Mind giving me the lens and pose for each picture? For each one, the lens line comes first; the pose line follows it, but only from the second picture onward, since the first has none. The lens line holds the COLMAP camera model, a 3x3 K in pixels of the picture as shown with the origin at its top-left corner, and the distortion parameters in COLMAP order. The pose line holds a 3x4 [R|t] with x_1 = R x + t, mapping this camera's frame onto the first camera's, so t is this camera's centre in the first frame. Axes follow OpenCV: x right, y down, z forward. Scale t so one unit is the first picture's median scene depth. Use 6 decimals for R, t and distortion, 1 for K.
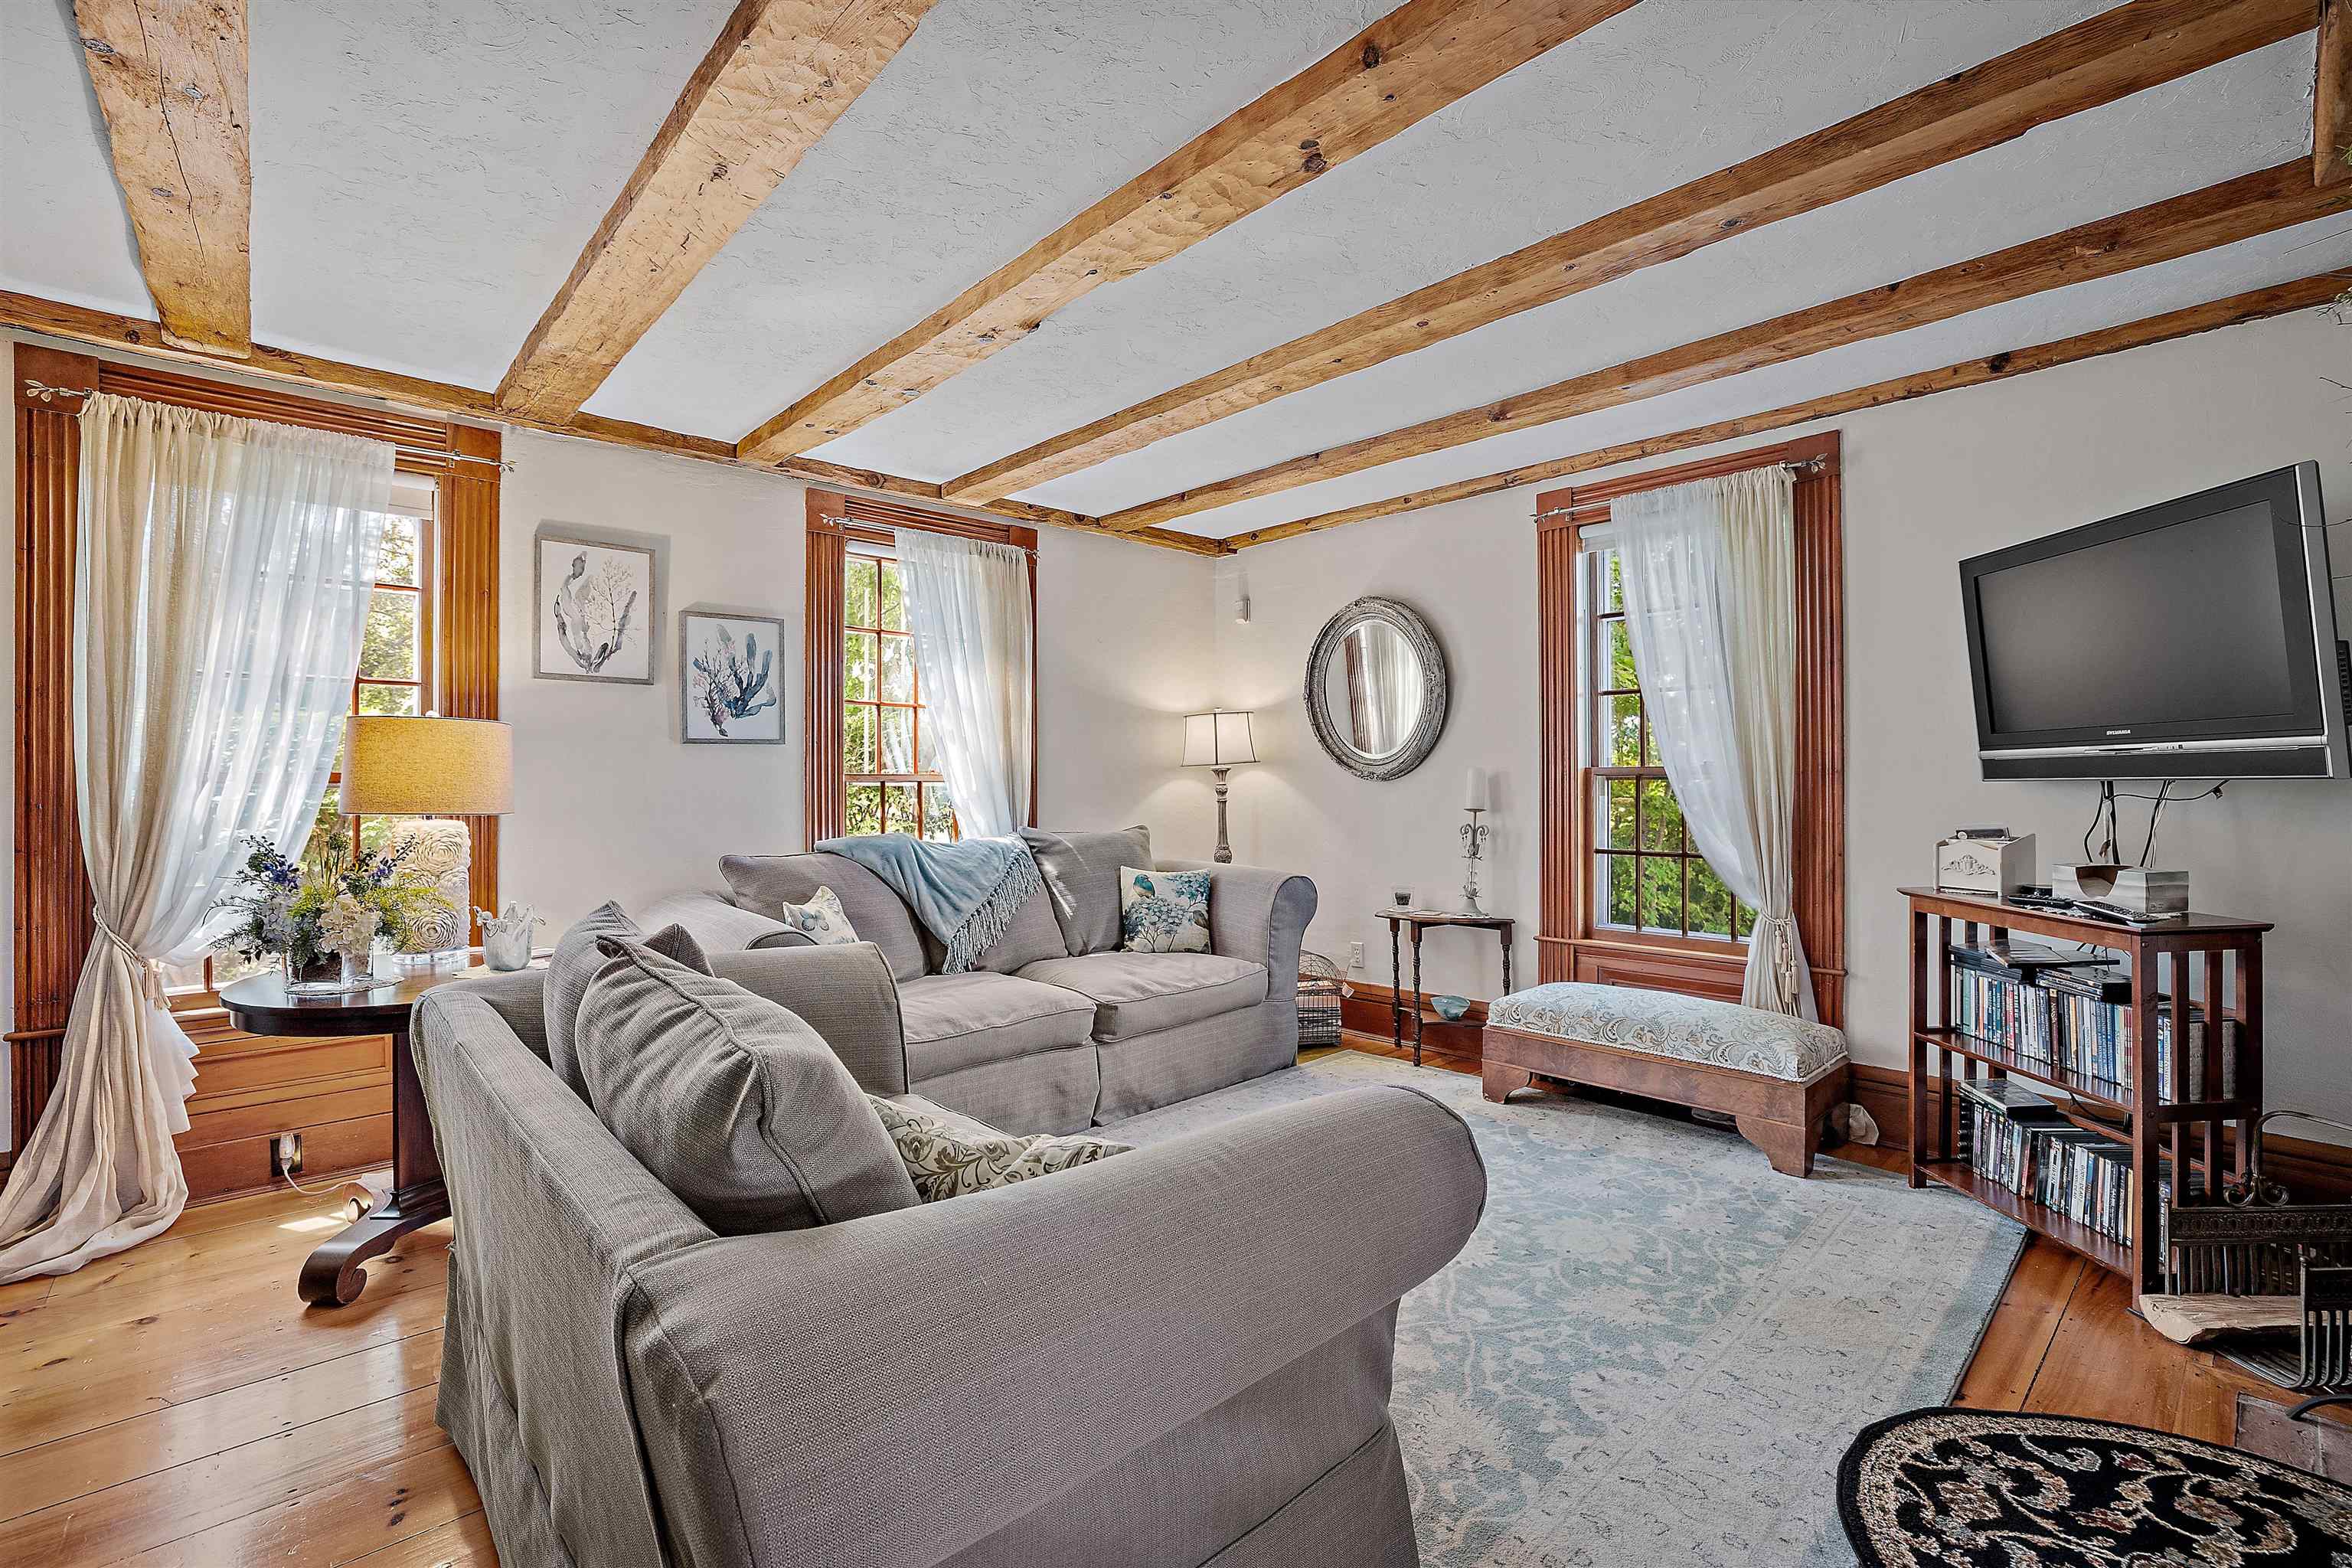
lens RADIAL K [[1034.3, 0, 1162.5], [0, 1034.3, 787.2], [0, 0, 1]] dist [-0.013957, 0.002341]
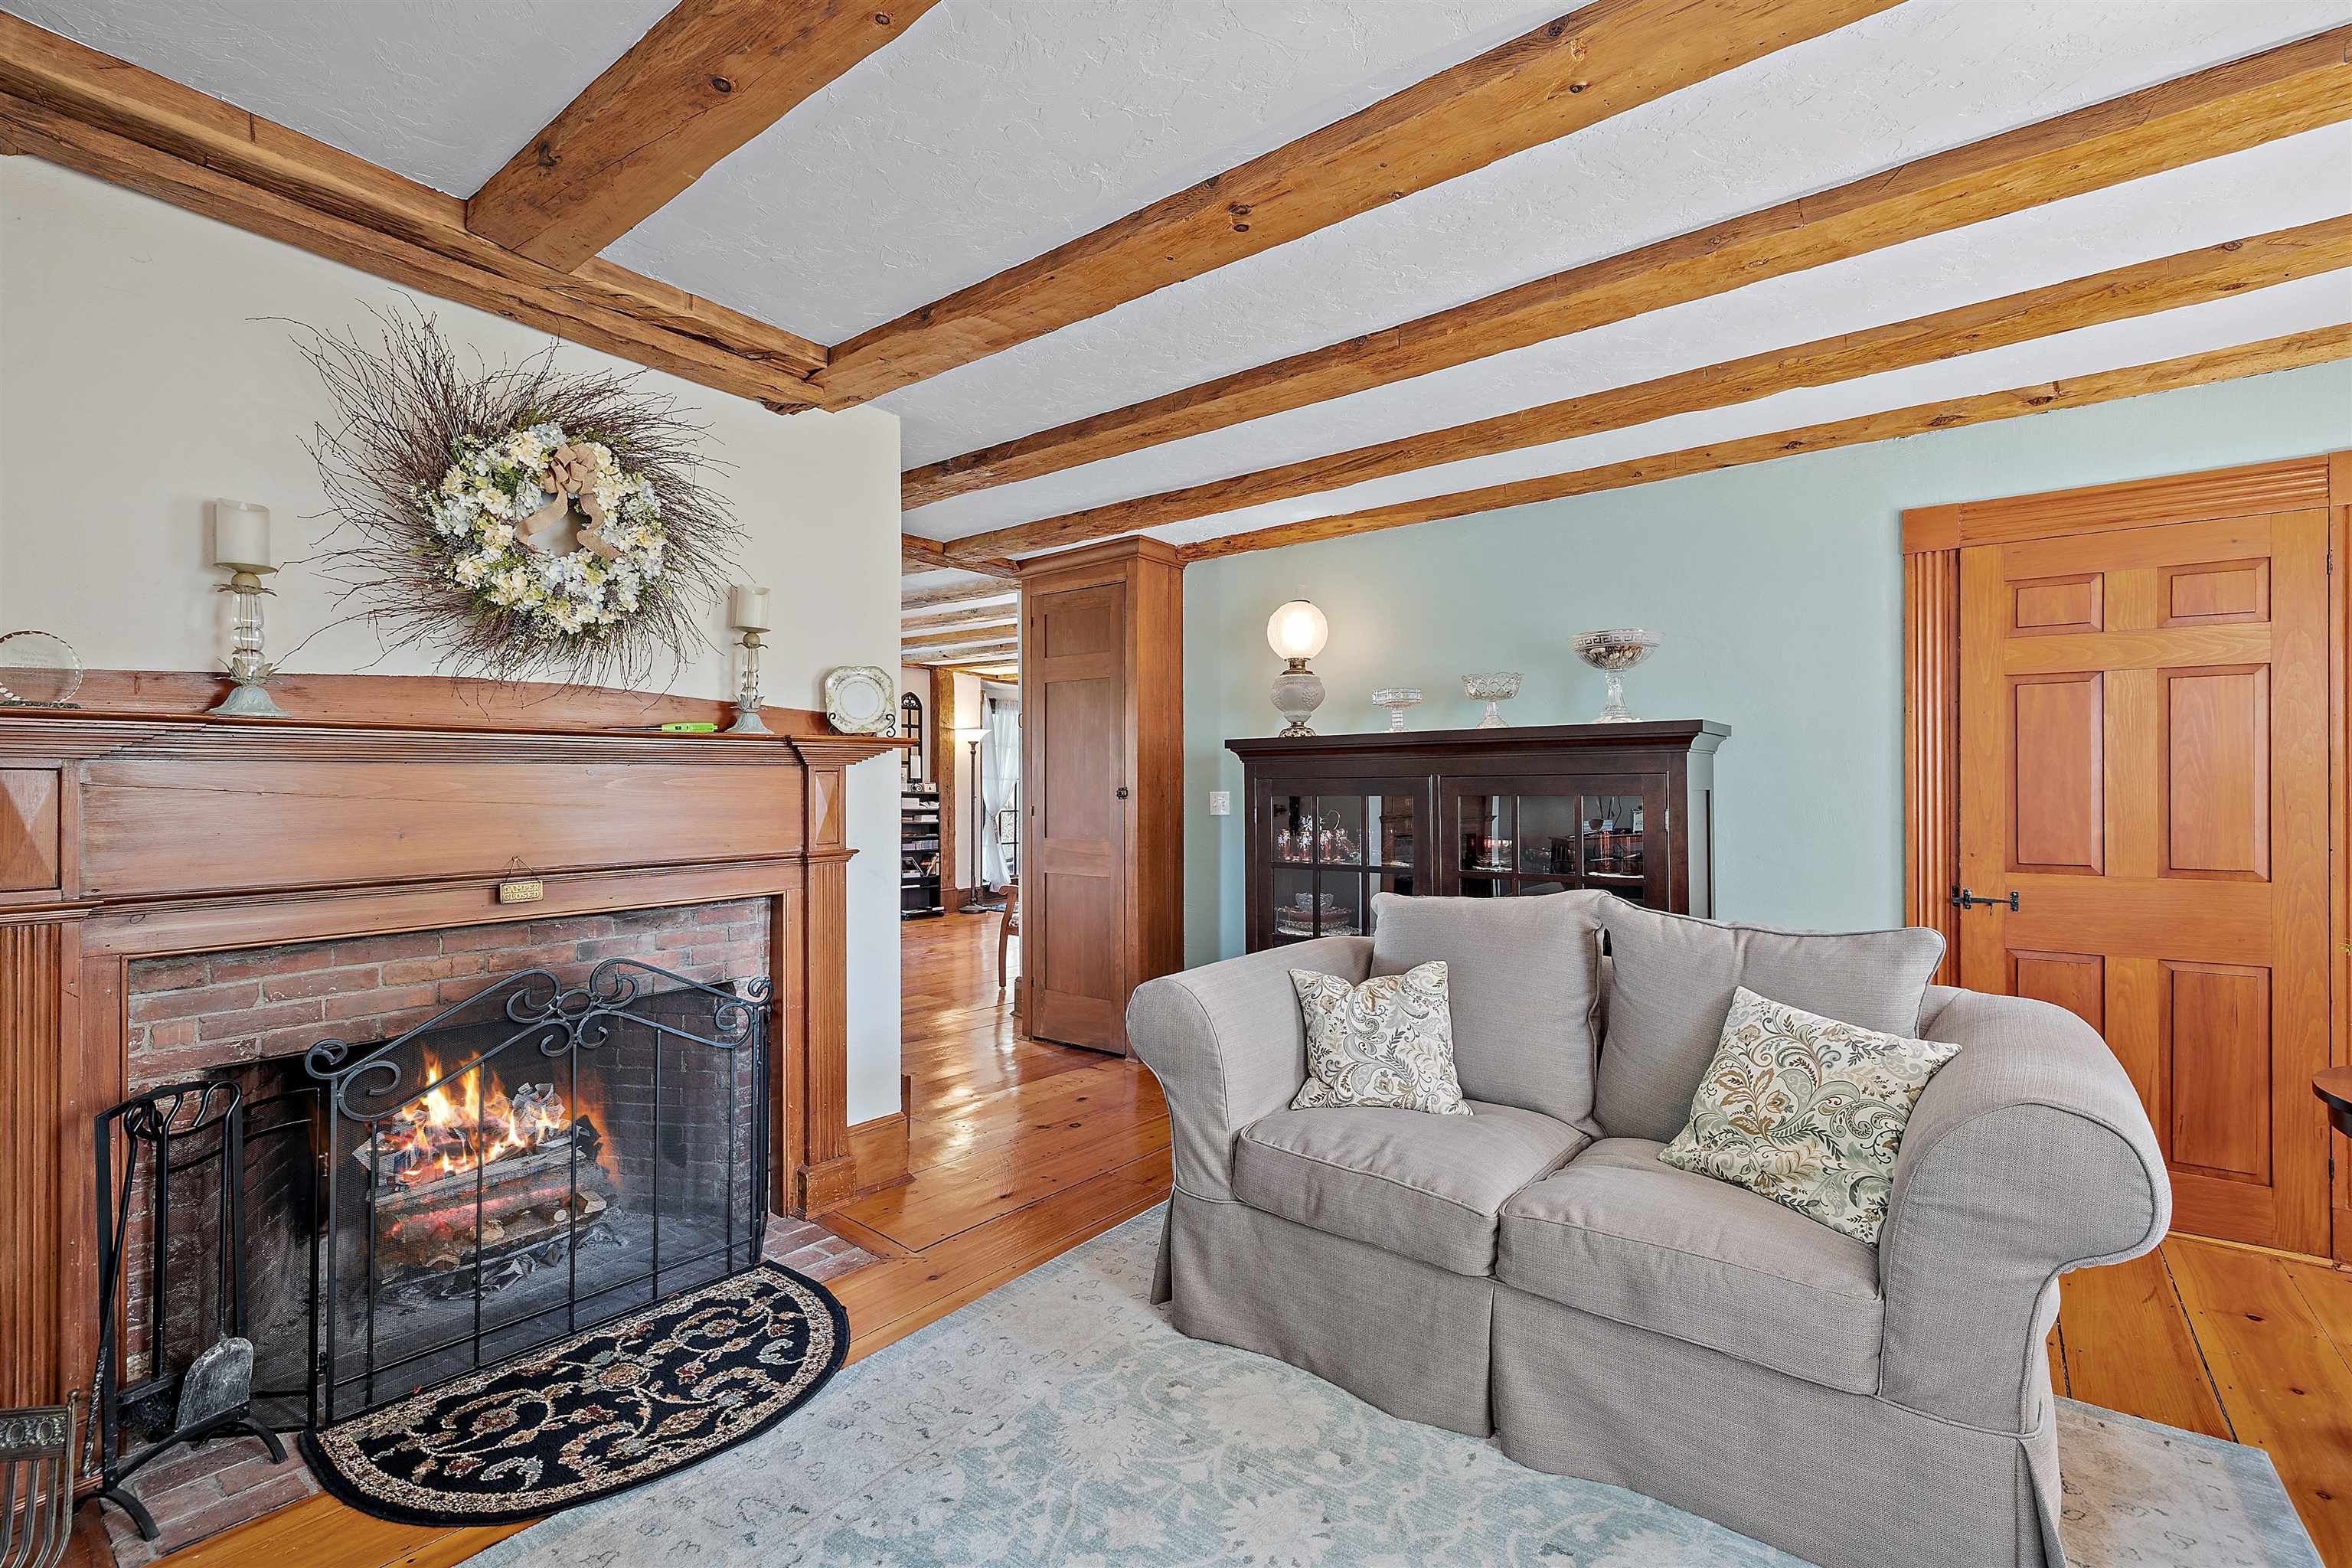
lens RADIAL K [[1022.2, 0, 1181.1], [0, 1022.2, 775.2], [0, 0, 1]] dist [-0.009782, -0.001939]
pose [[-0.982499, -0.004360, -0.186216, 0.259492], [-0.003602, 0.999984, -0.004408, -0.026355], [0.186233, -0.003661, -0.982499, 1.314770]]
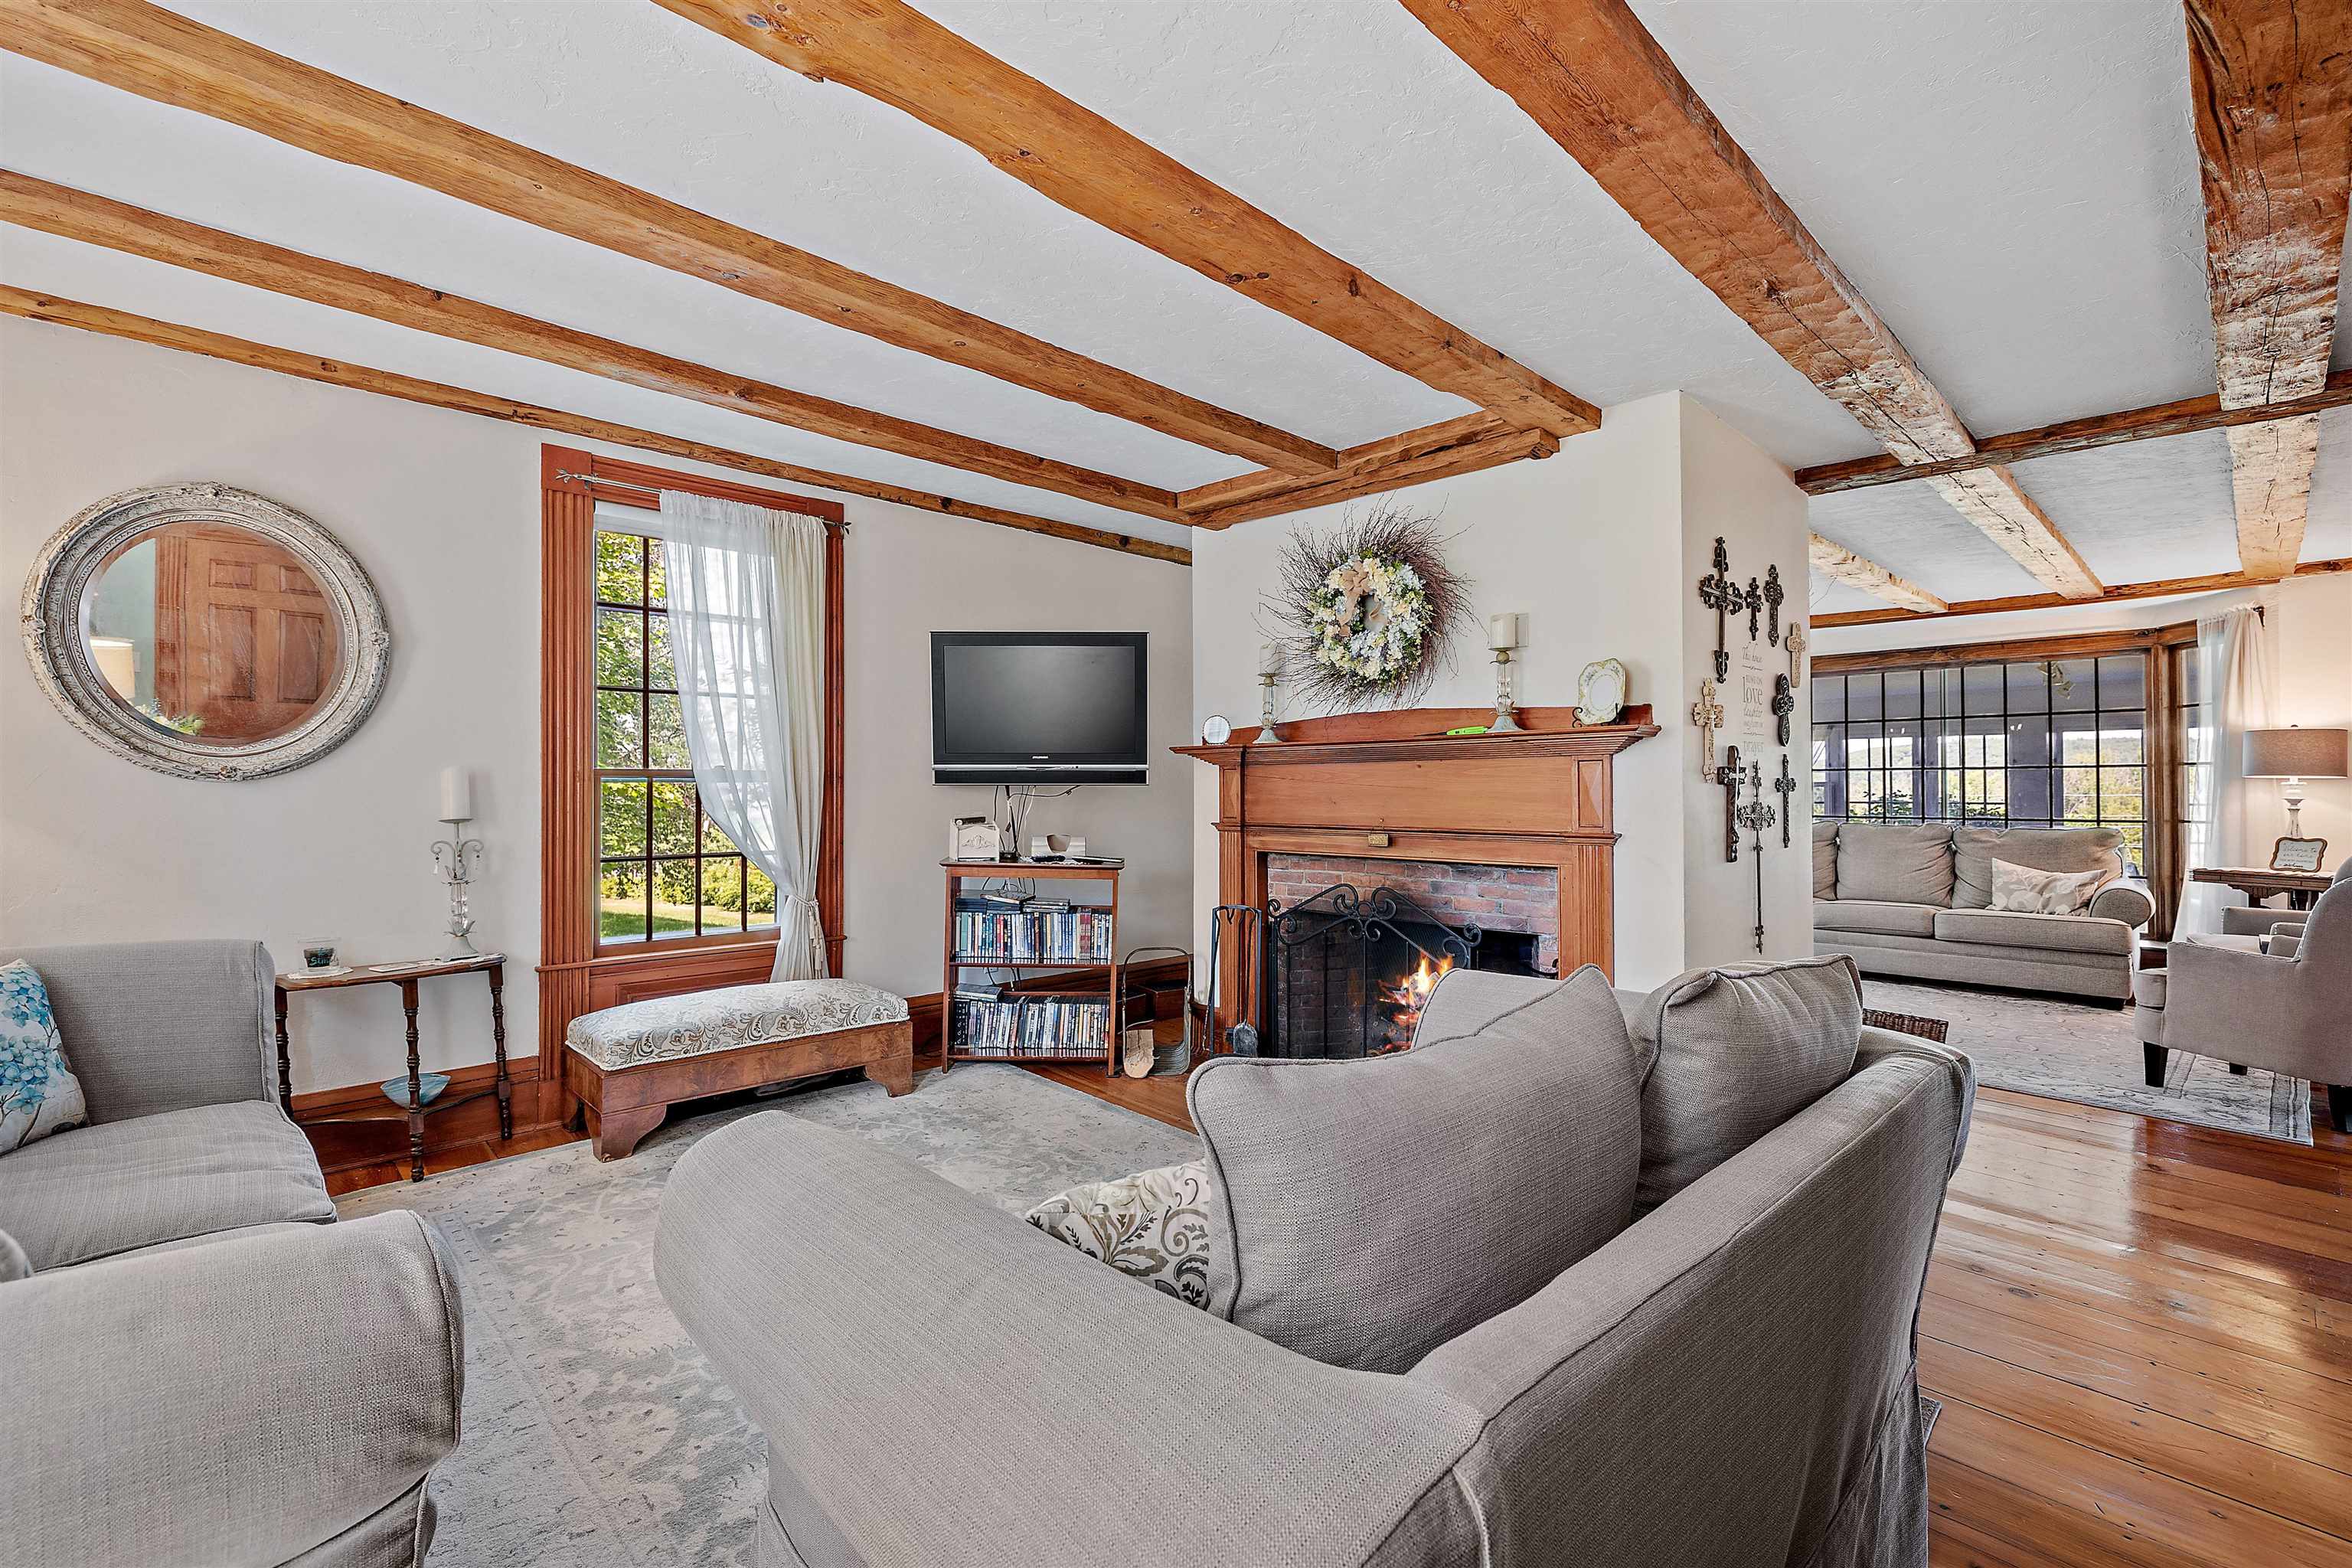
lens RADIAL K [[1022.2, 0, 1178.1], [0, 1022.2, 785.7], [0, 0, 1]] dist [-0.009782, -0.001939]
pose [[-0.020717, -0.000238, 0.999785, -0.690085], [-0.000559, 1.000000, 0.000227, -0.006281], [-0.999785, -0.000554, -0.020717, 0.718468]]
